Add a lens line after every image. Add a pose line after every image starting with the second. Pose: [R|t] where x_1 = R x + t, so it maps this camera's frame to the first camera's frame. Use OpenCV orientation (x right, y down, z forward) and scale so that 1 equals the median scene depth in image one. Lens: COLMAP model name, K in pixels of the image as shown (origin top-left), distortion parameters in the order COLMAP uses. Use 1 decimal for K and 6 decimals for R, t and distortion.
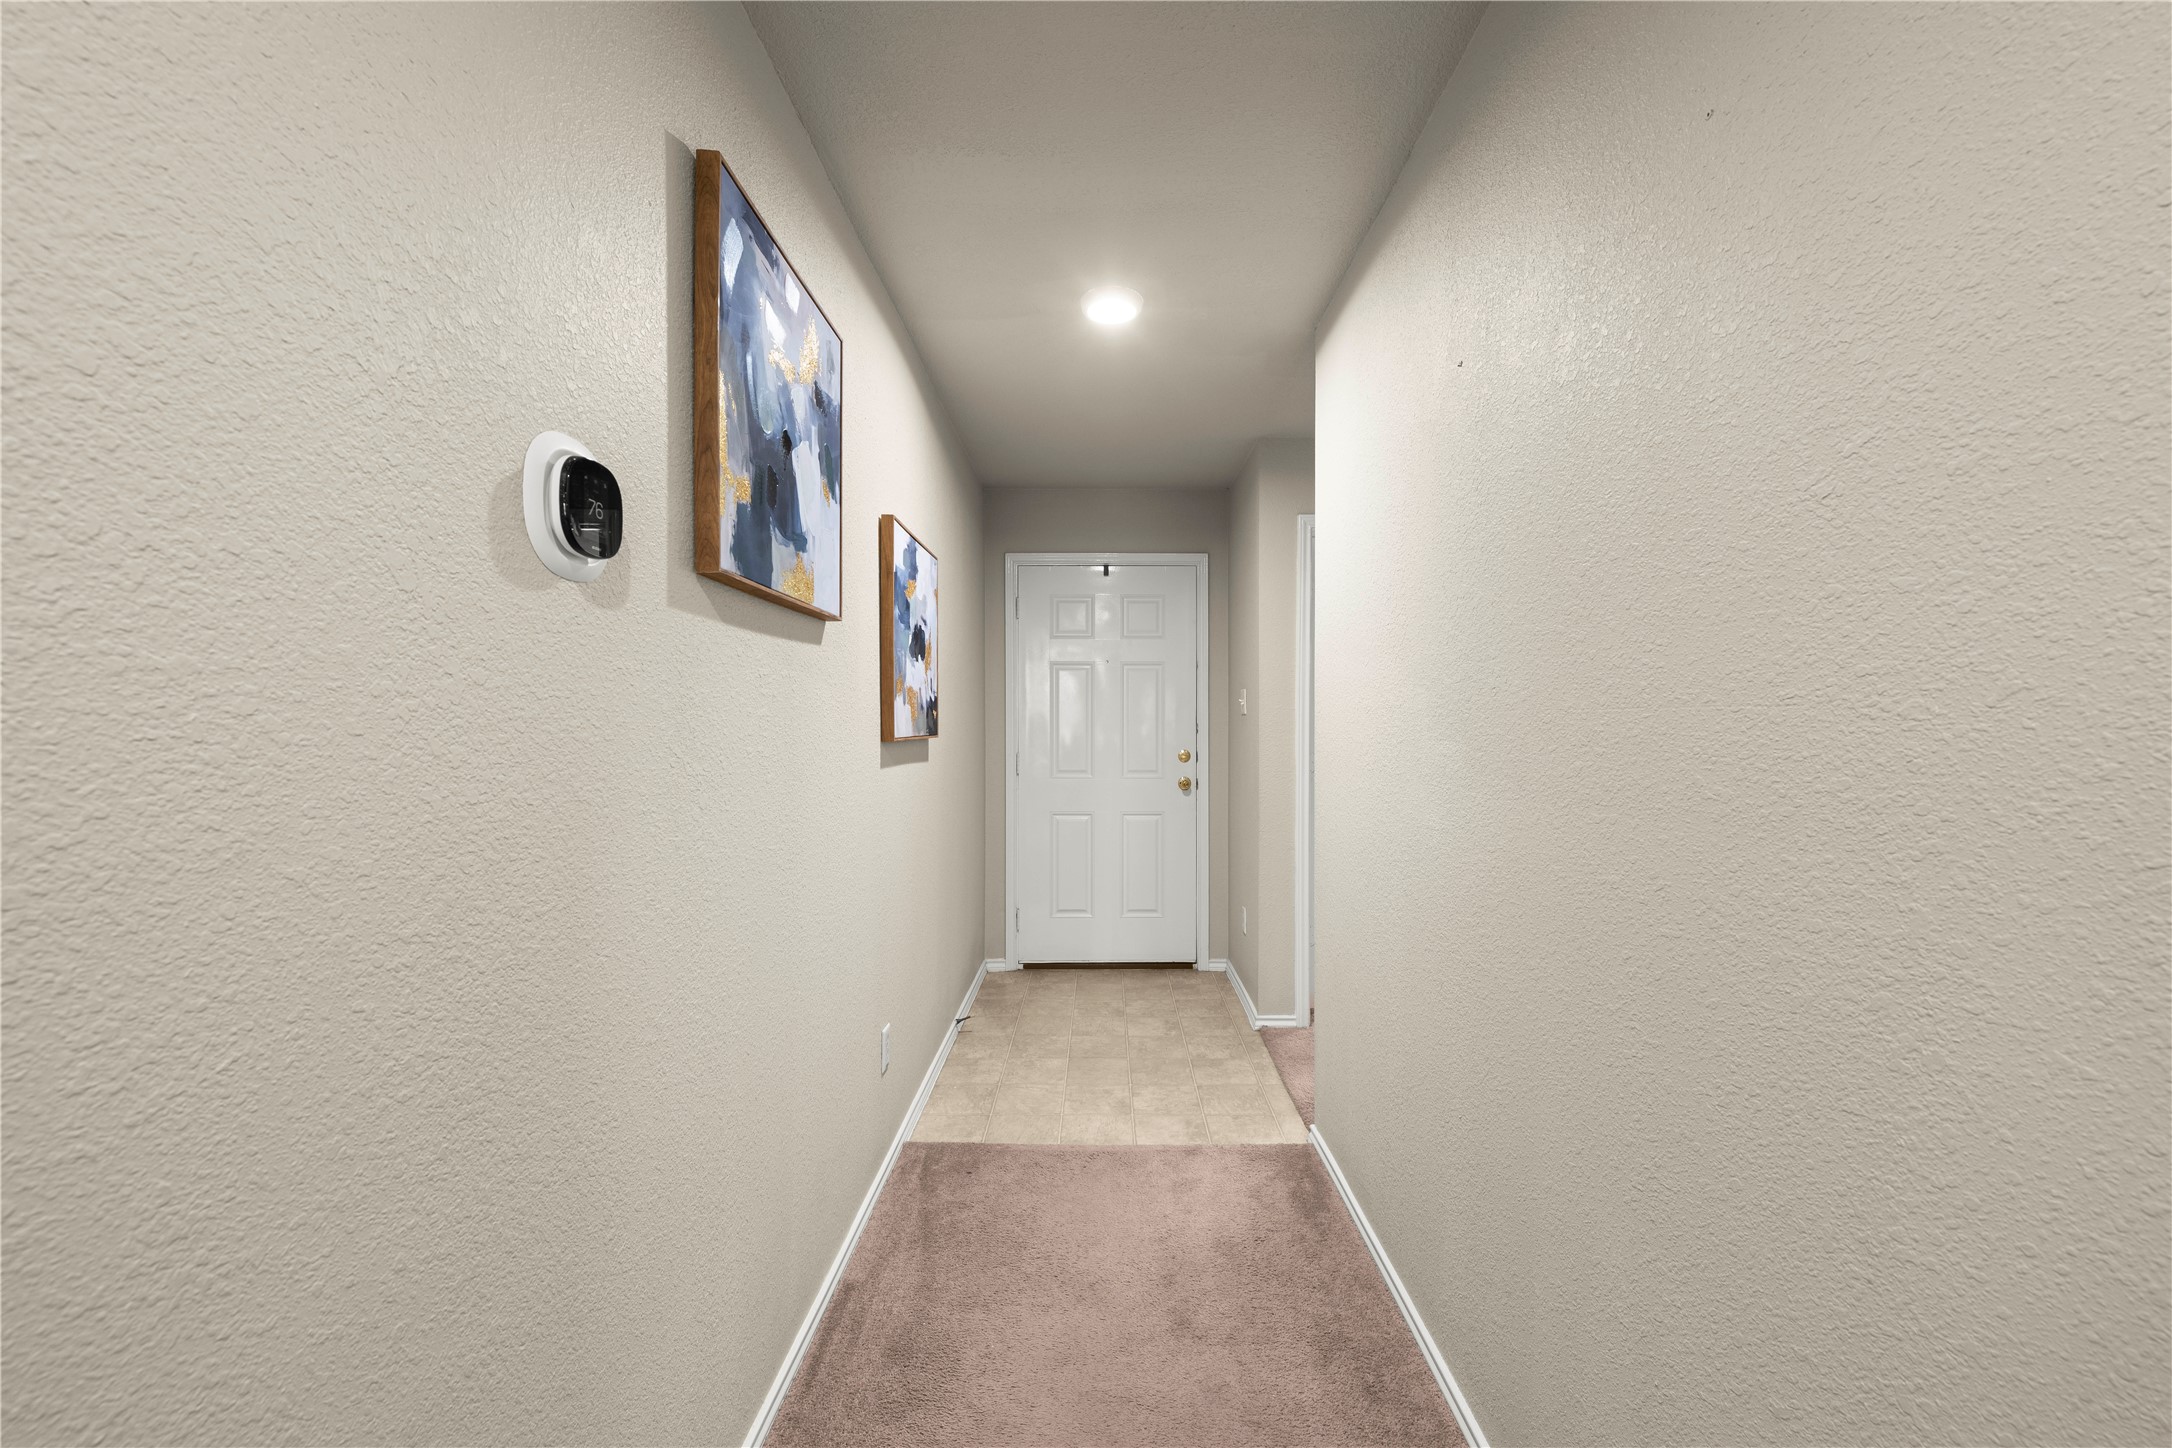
lens RADIAL K [[851.2, 0, 1088.2], [0, 851.2, 724.4], [0, 0, 1]] dist [0.000555, -0.000398]
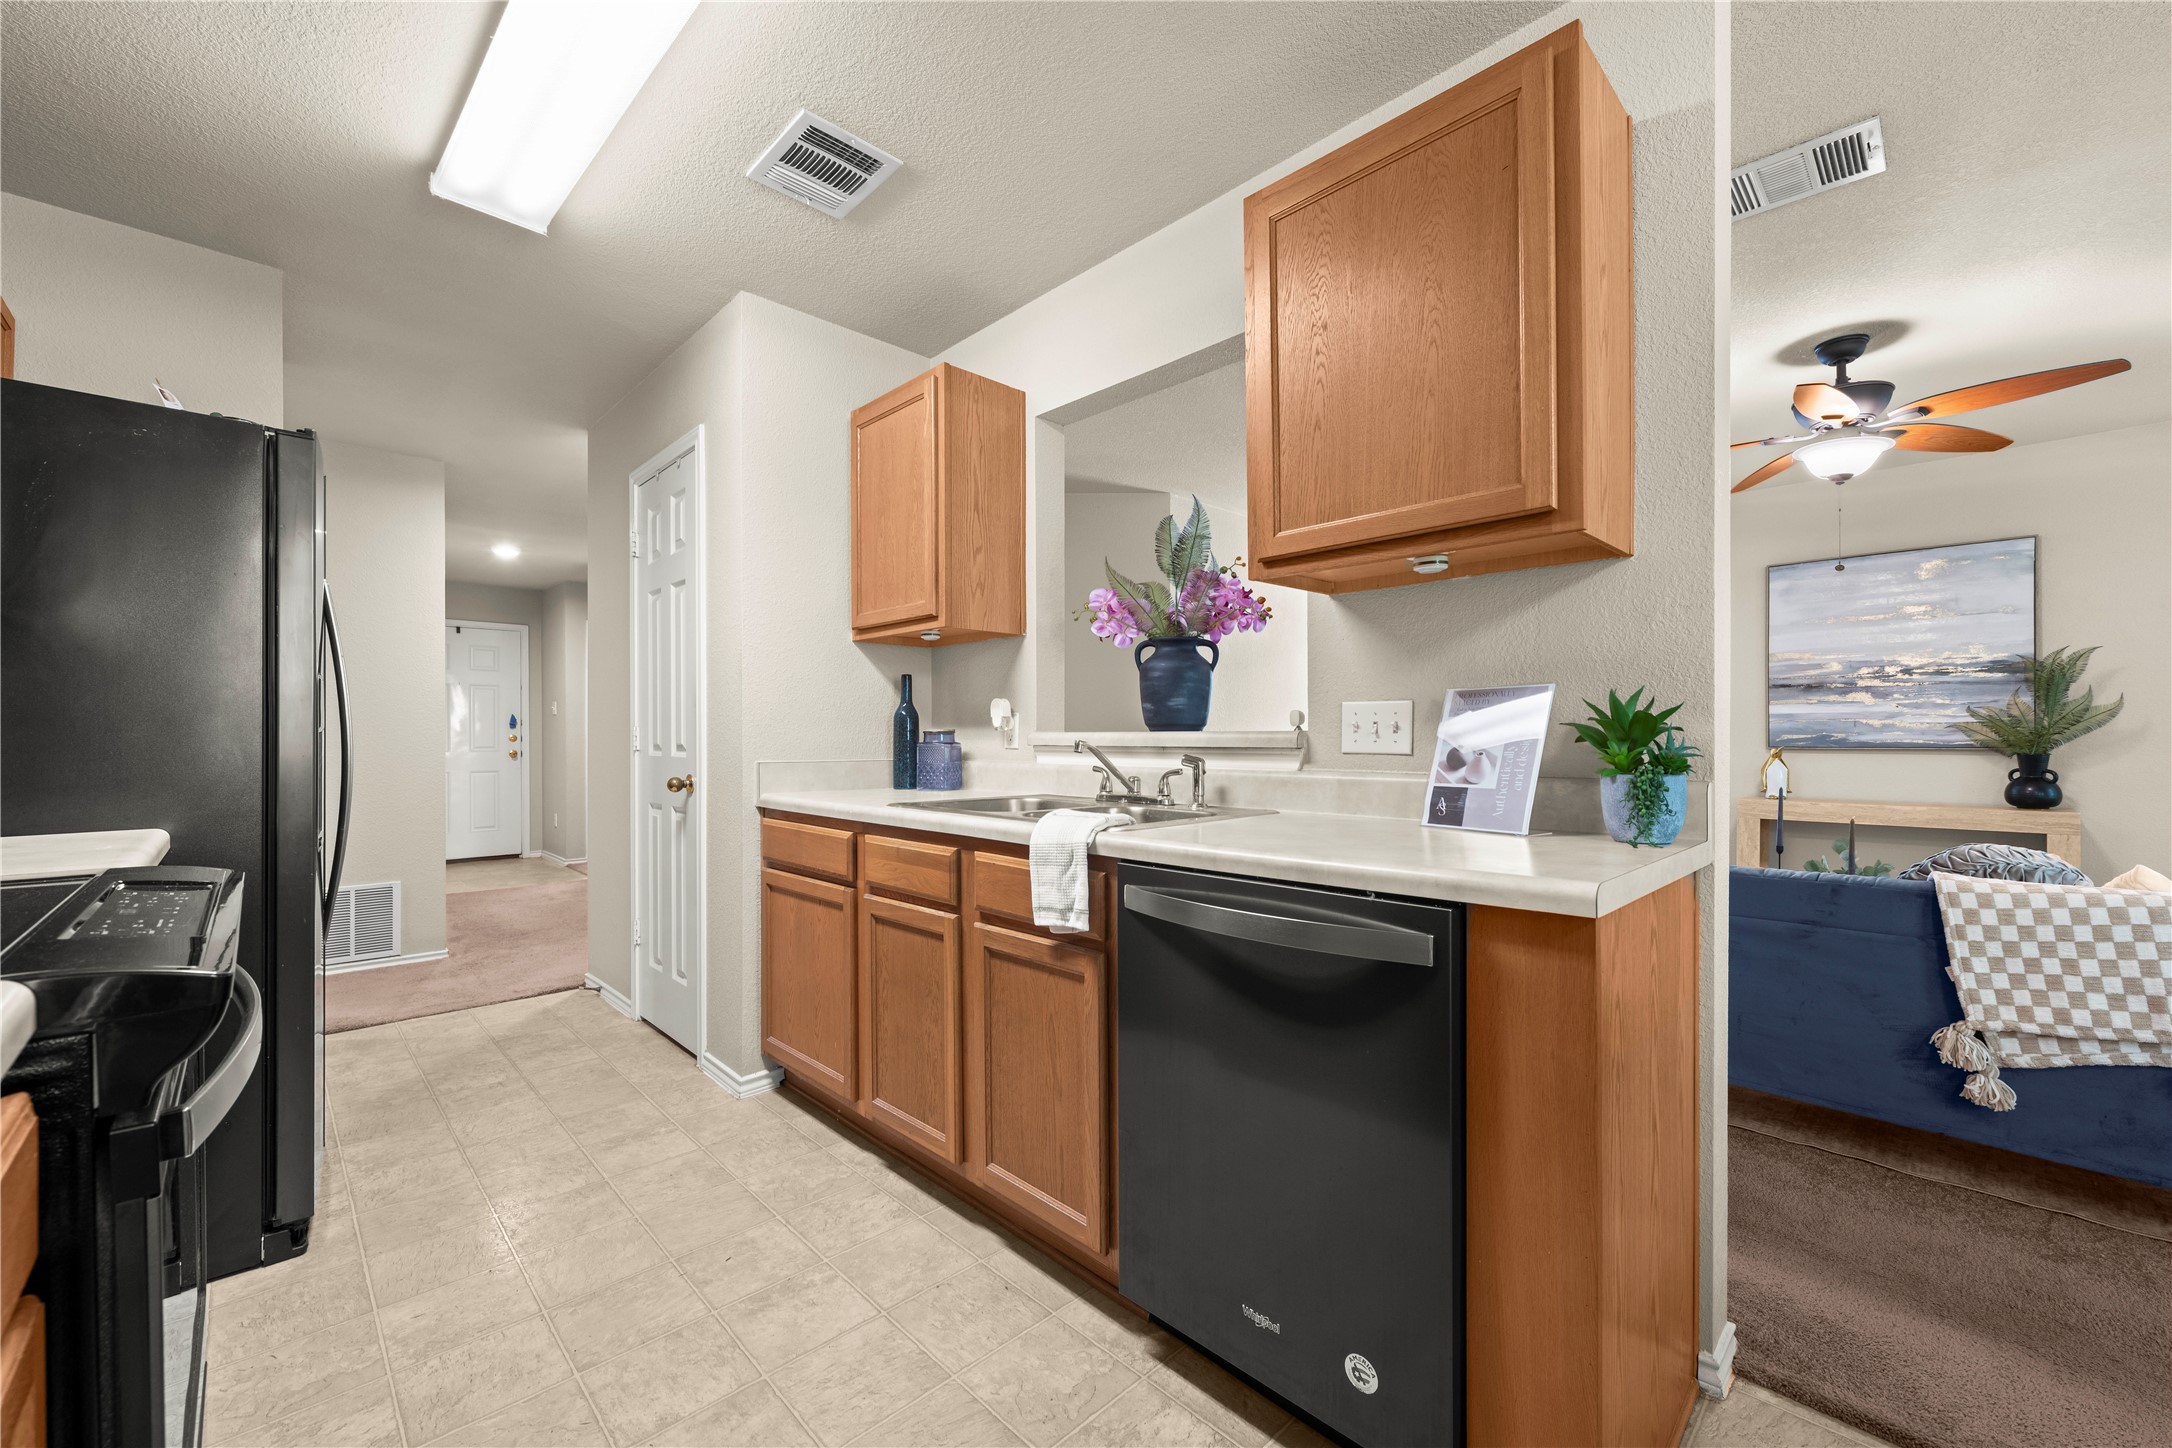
lens RADIAL K [[851.2, 0, 1098.8], [0, 851.2, 736.1], [0, 0, 1]] dist [0.000555, -0.000398]
pose [[0.701168, -0.002229, 0.712993, -0.297979], [0.003947, 0.999992, -0.000755, 0.039218], [-0.712985, 0.003344, 0.701171, -1.118359]]
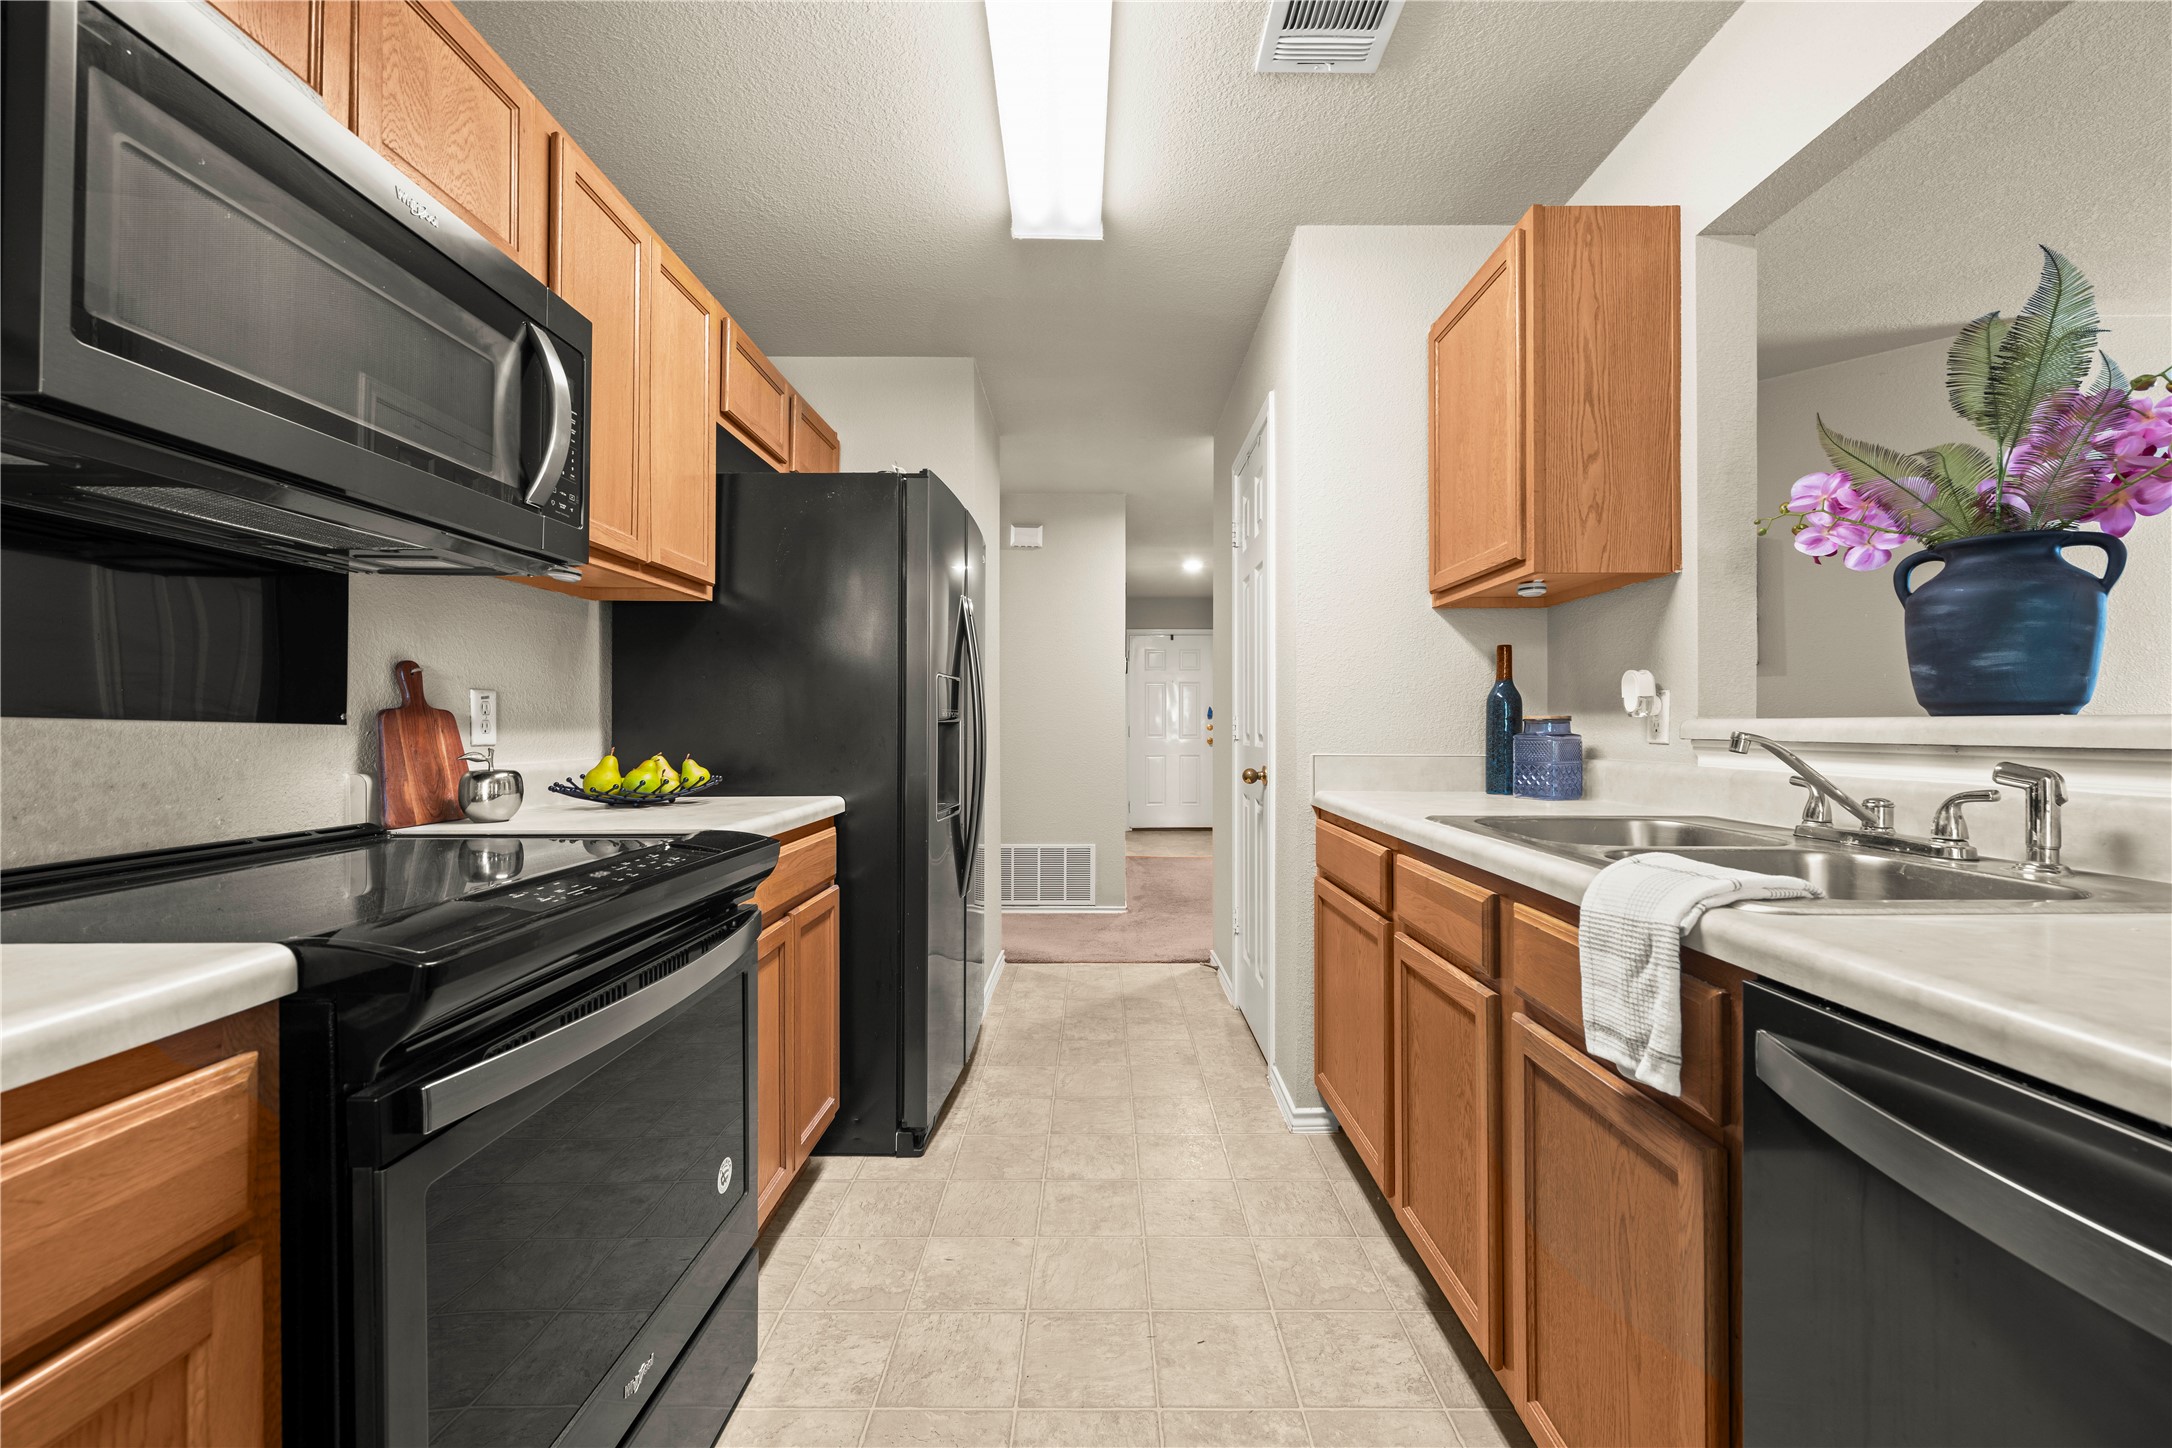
lens RADIAL K [[851.2, 0, 1098.2], [0, 851.2, 724.4], [0, 0, 1]] dist [0.000555, -0.000398]
pose [[0.999896, -0.001966, 0.014289, -0.187305], [0.002032, 0.999987, -0.004639, 0.039532], [-0.014279, 0.004668, 0.999887, -1.056038]]
